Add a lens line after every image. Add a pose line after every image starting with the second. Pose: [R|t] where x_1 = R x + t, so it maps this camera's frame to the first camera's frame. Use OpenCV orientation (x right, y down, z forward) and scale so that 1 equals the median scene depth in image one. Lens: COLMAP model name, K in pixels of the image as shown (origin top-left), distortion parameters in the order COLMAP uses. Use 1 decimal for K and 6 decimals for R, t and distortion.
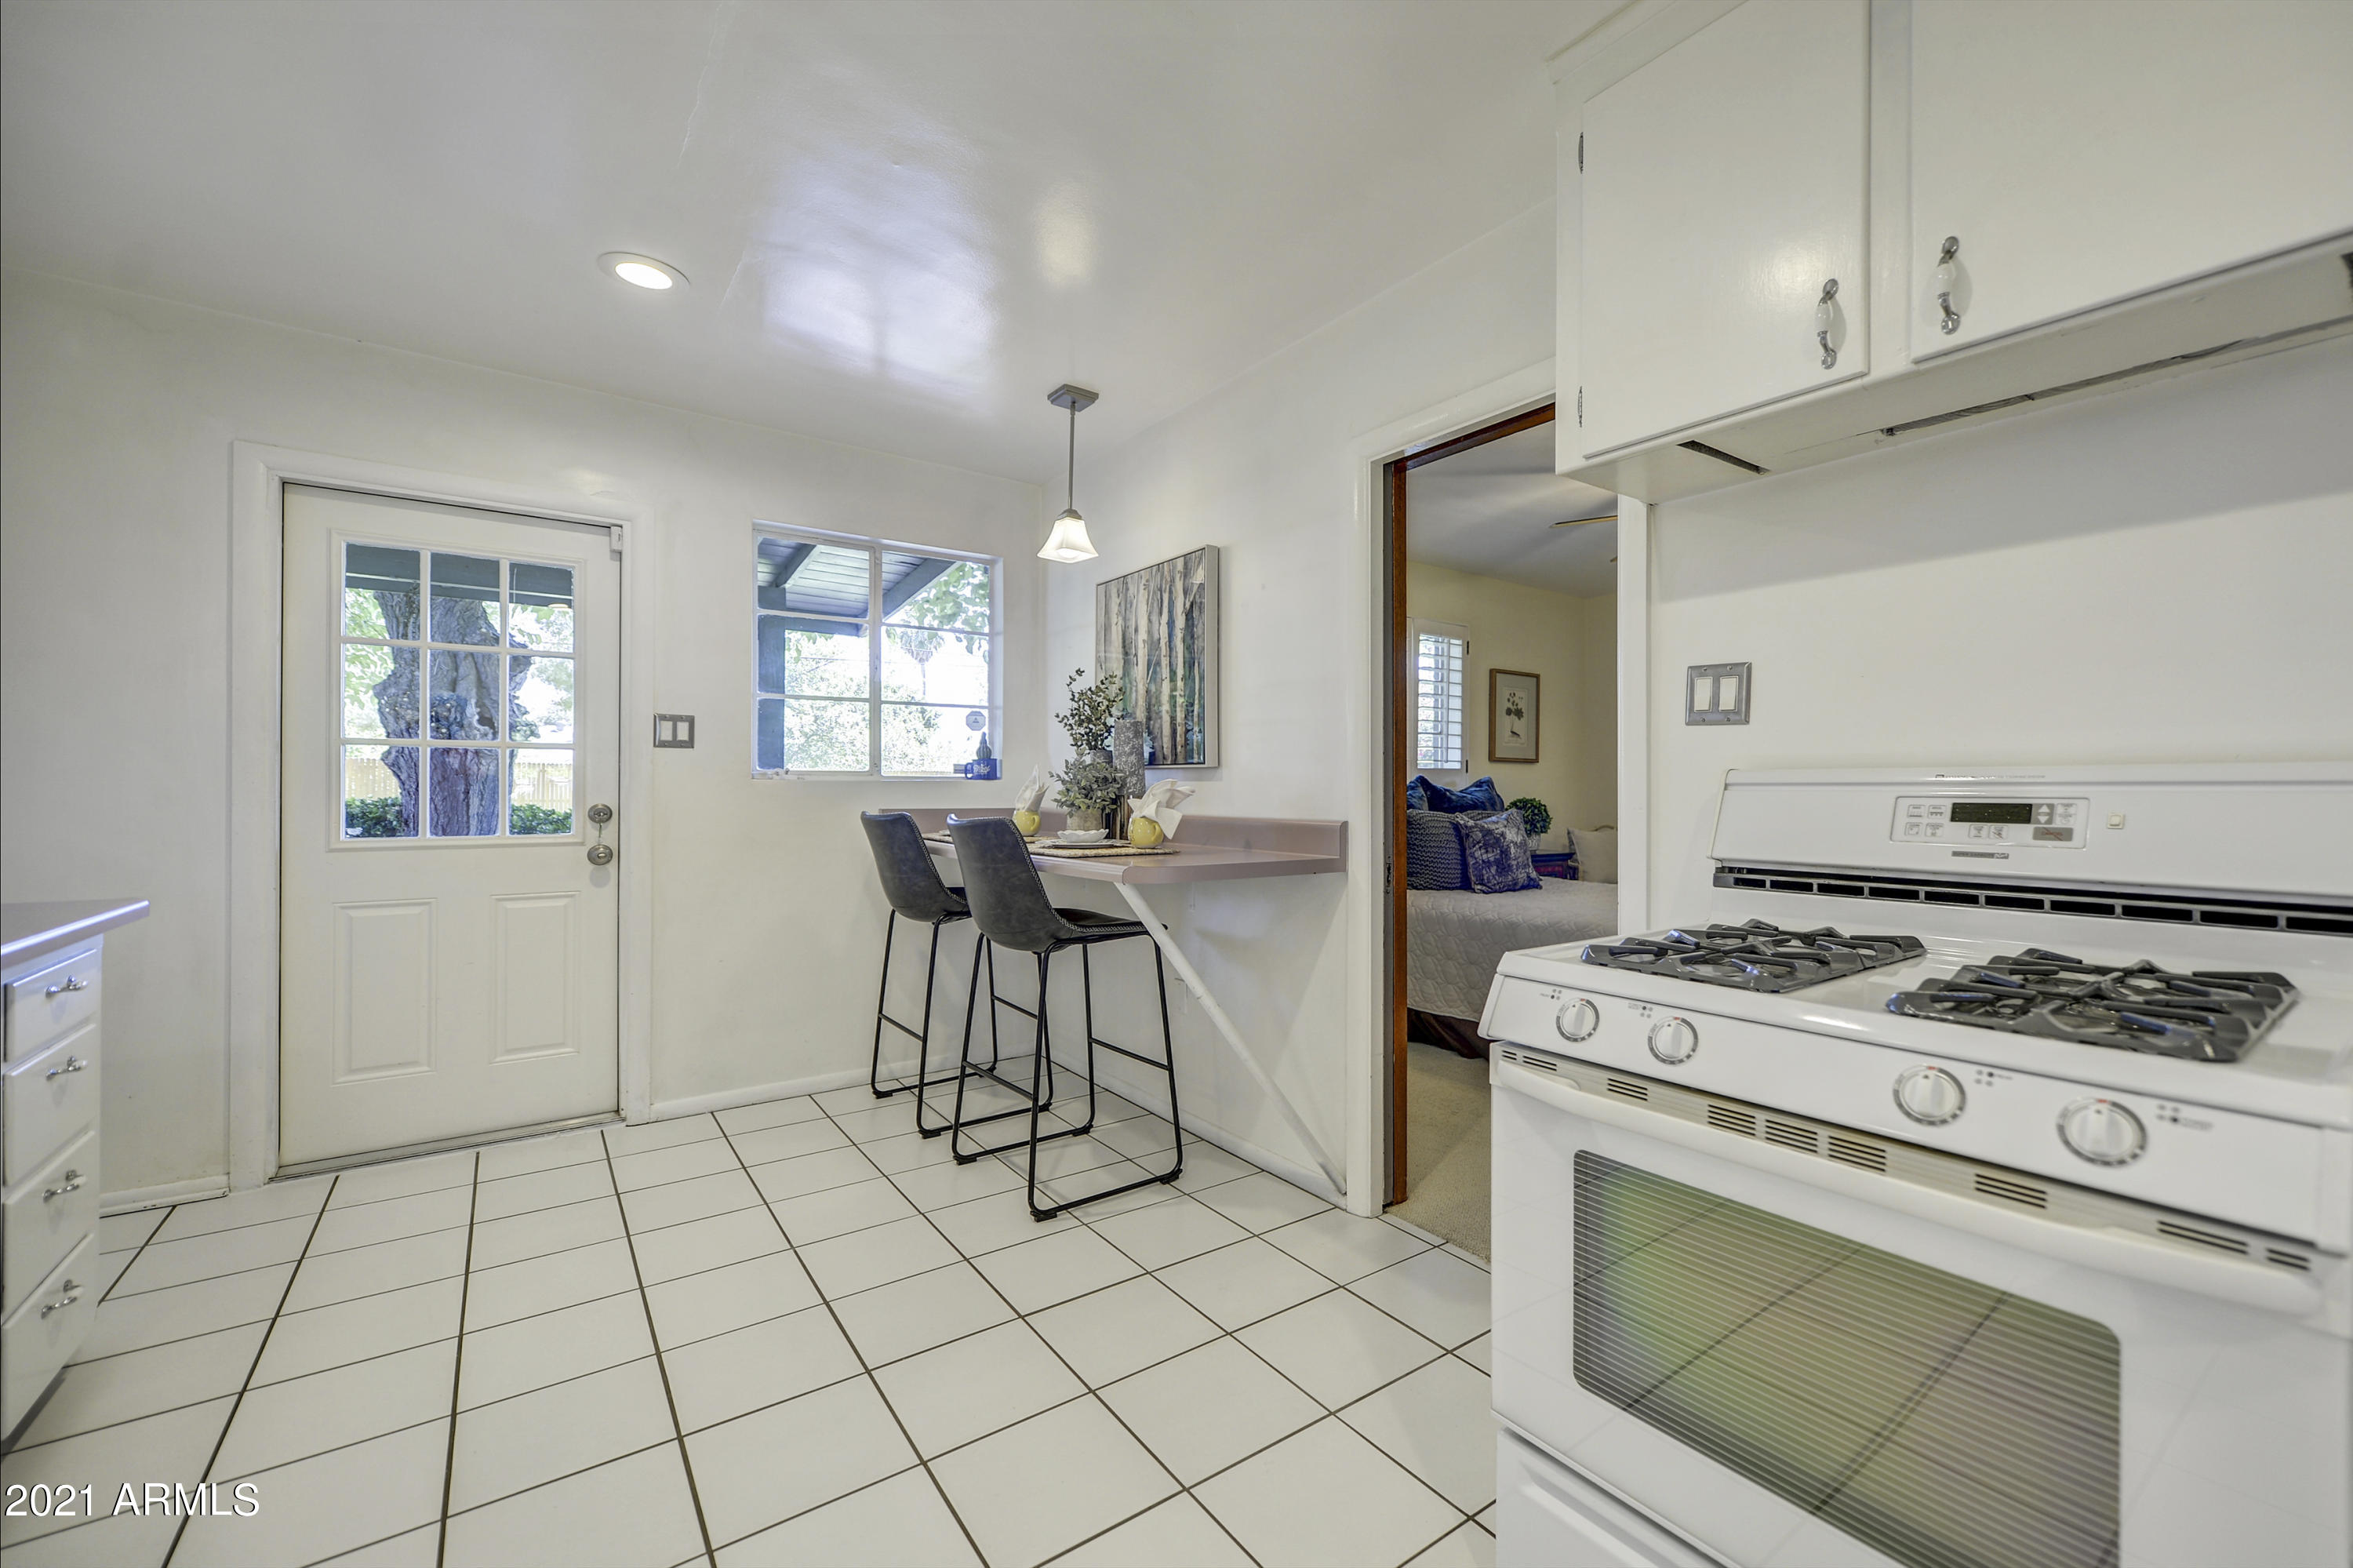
lens RADIAL K [[950.0, 0, 1184.5], [0, 950.0, 789.6], [0, 0, 1]] dist [-0.001909, -0.000152]
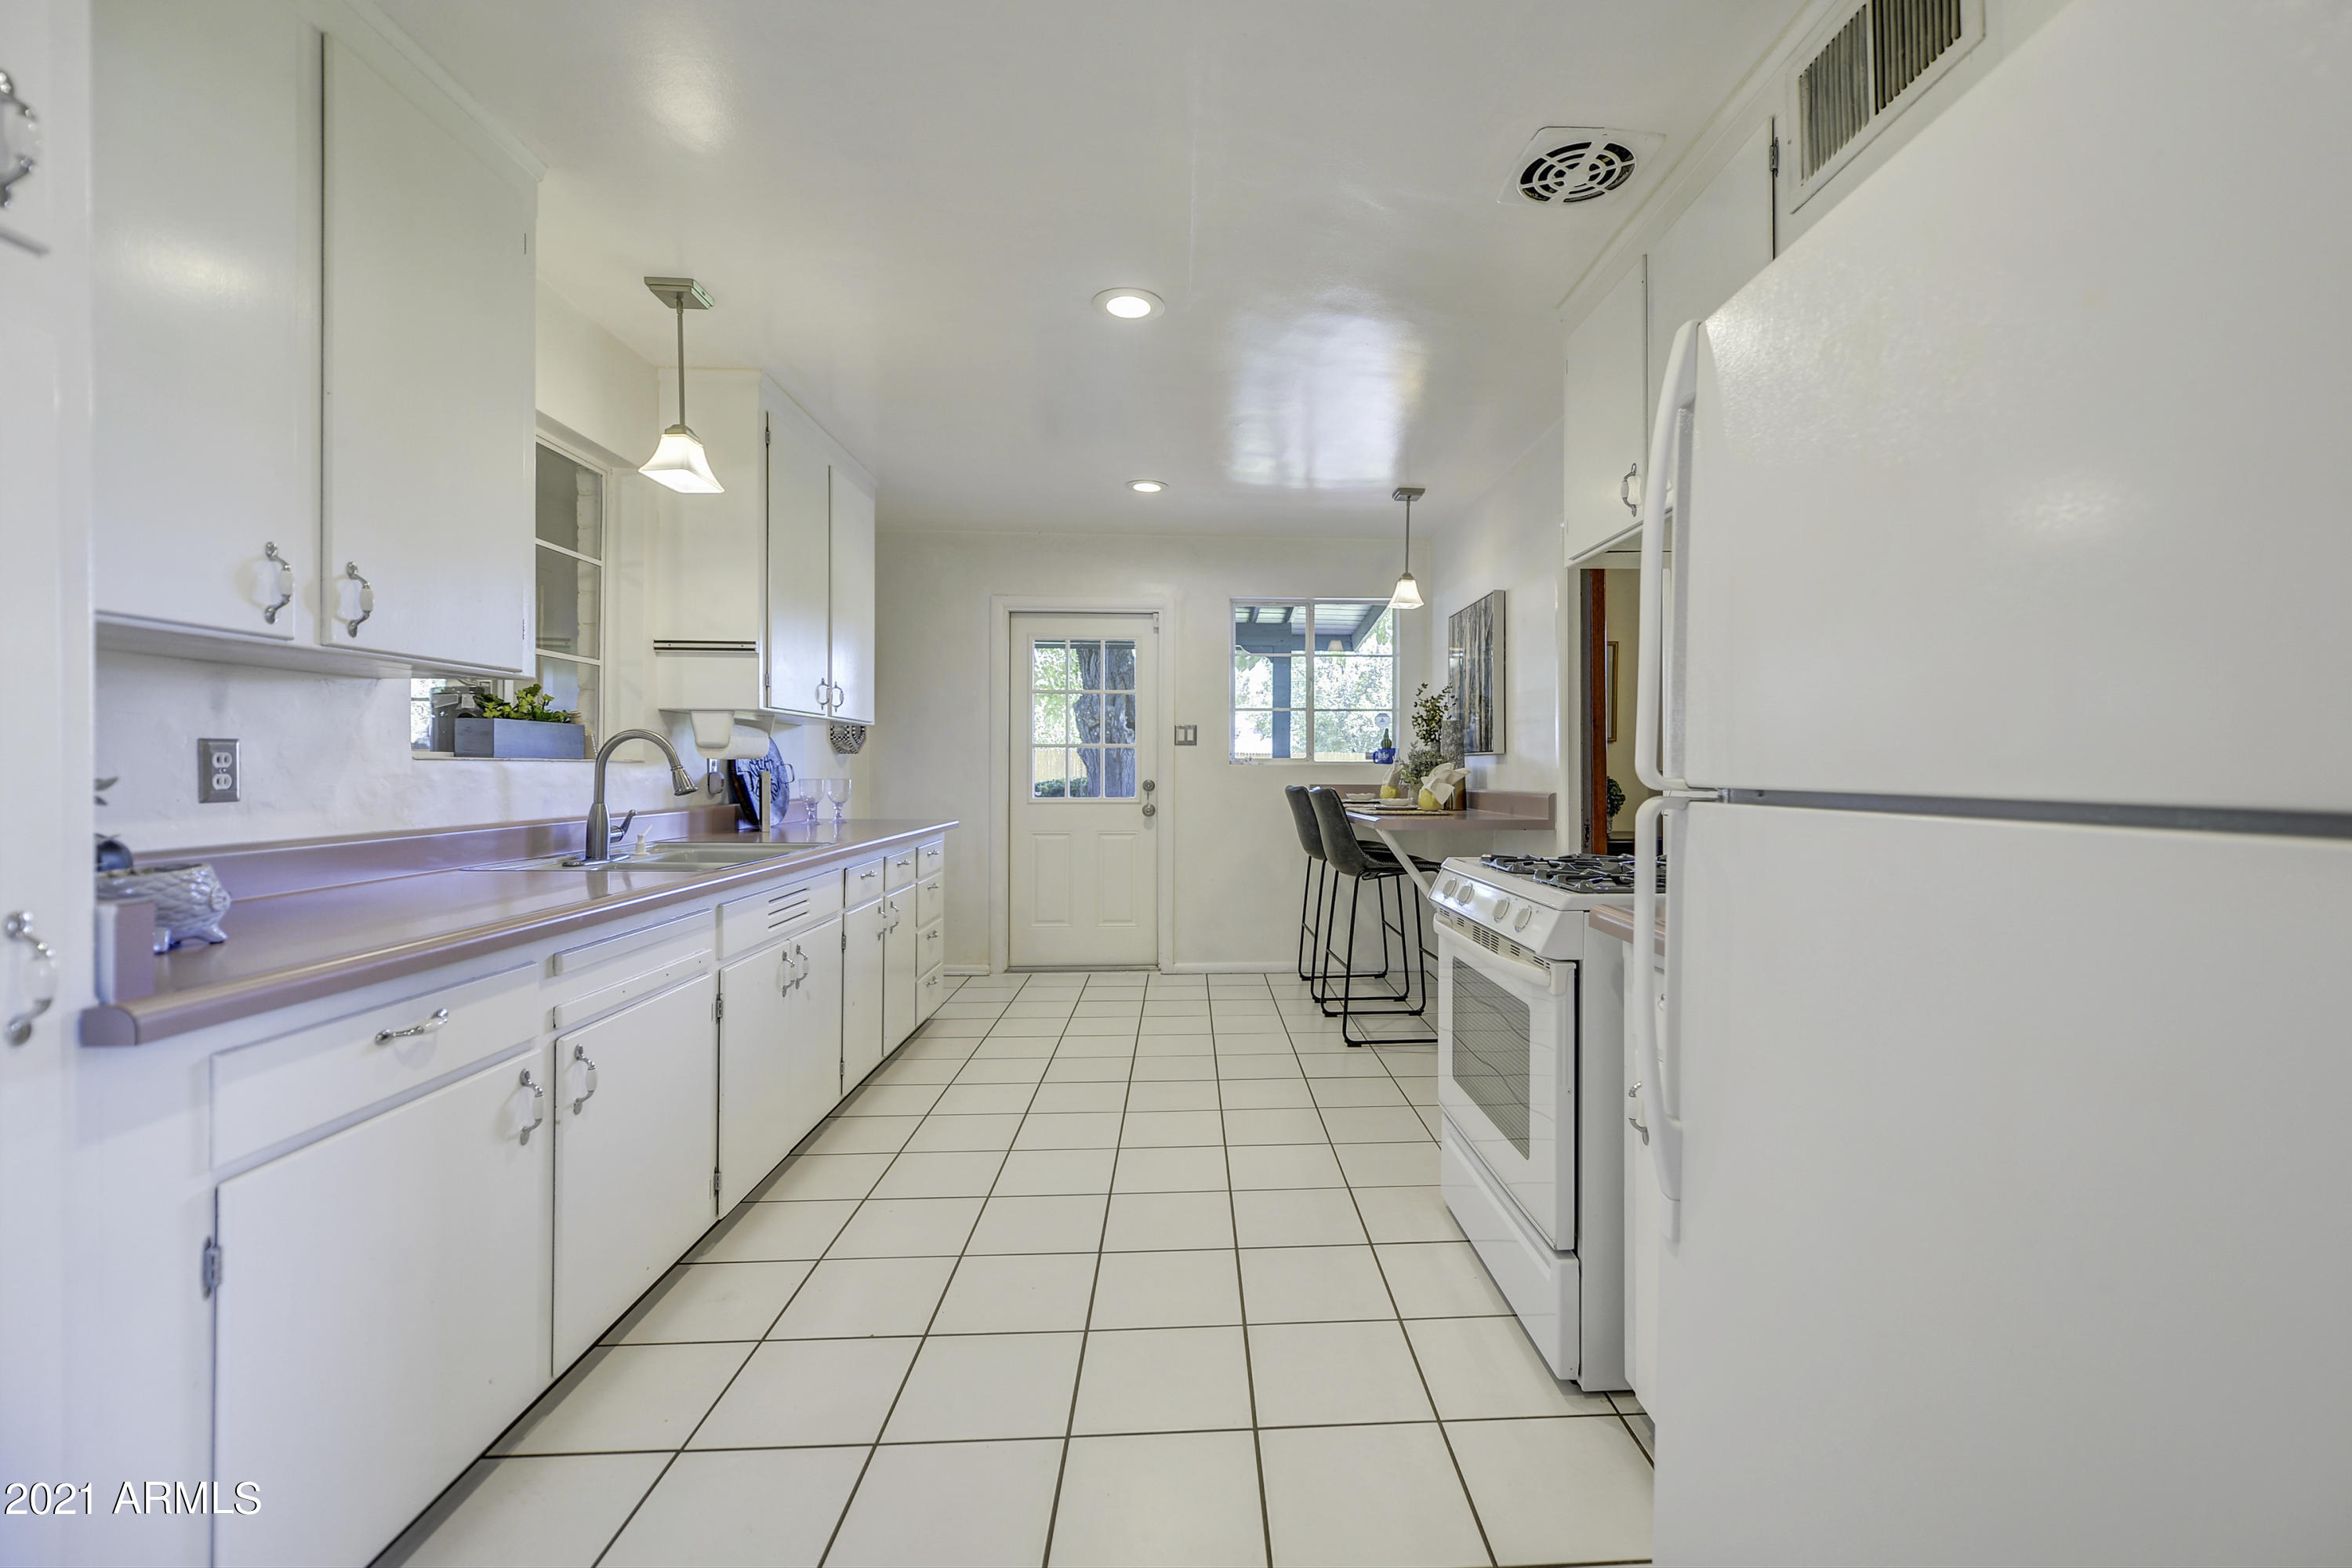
lens RADIAL K [[949.6, 0, 1171.2], [0, 949.6, 776.6], [0, 0, 1]] dist [-0.001909, -0.000152]
pose [[0.808544, 0.001567, -0.588434, 0.403129], [0.000820, 0.999992, 0.003790, 0.003048], [0.588435, -0.003547, 0.808536, -0.330245]]
